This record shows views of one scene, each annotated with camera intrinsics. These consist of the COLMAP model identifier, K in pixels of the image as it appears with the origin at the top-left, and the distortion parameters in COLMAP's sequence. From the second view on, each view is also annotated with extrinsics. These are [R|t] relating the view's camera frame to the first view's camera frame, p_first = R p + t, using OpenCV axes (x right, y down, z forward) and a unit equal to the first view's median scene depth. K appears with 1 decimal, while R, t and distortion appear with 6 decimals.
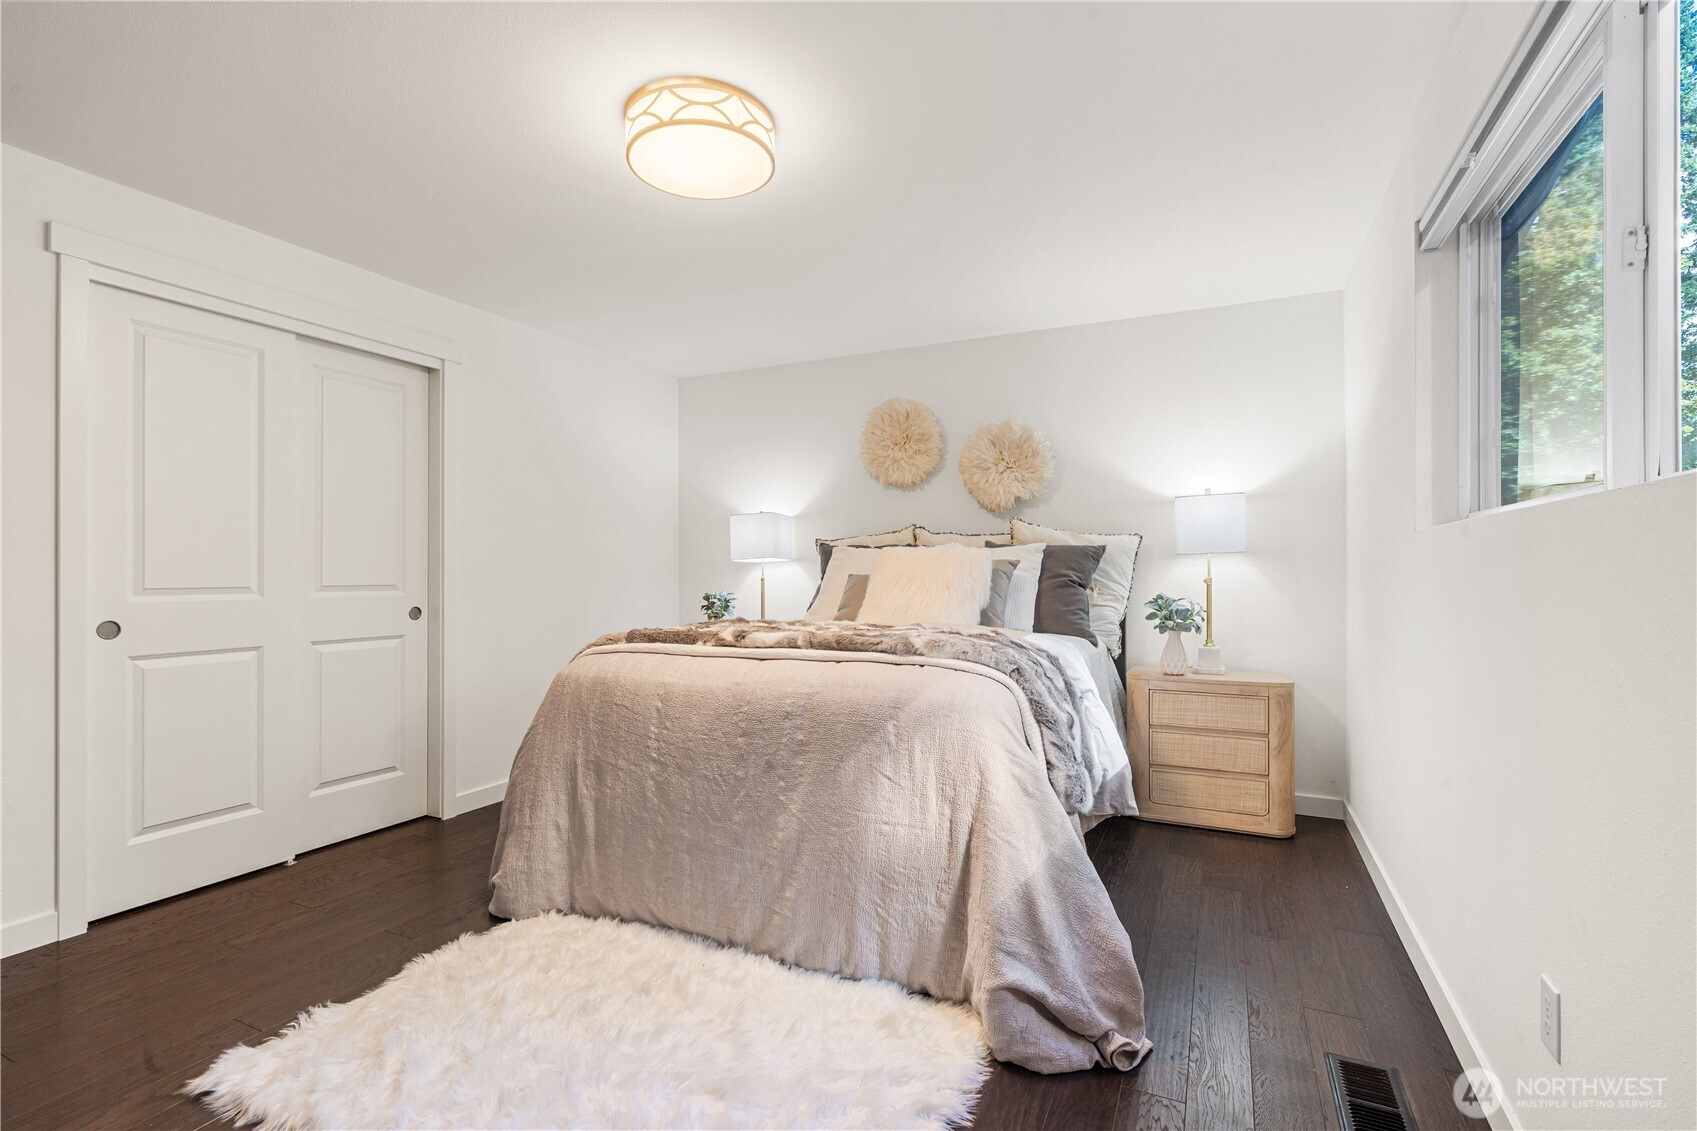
lens RADIAL K [[773.7, 0, 846.7], [0, 773.7, 570.8], [0, 0, 1]] dist [0.000814, 0.000075]
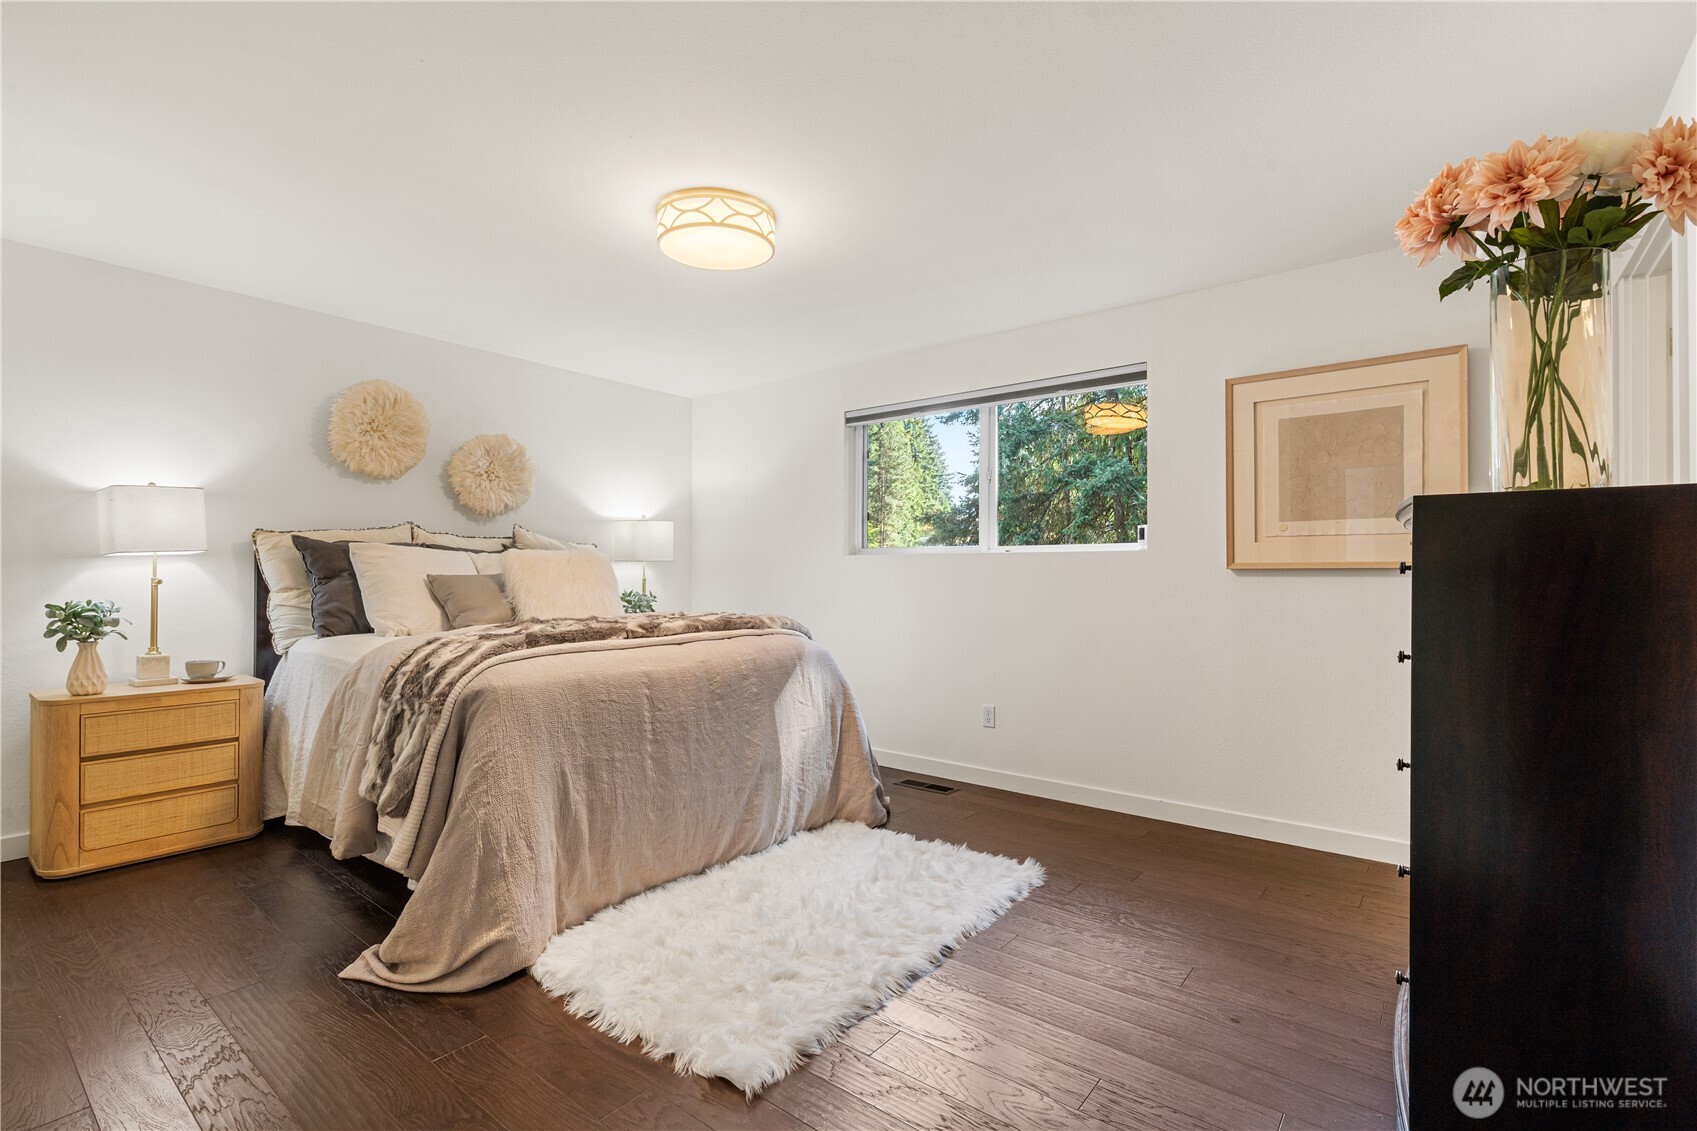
lens RADIAL K [[779.0, 0, 851.1], [0, 779.0, 561.9], [0, 0, 1]] dist [-0.002166, -0.000101]
pose [[0.220160, 0.017889, 0.975300, -1.182508], [-0.004989, 0.999839, -0.017213, 0.004228], [-0.975451, -0.001077, 0.220214, 0.433619]]
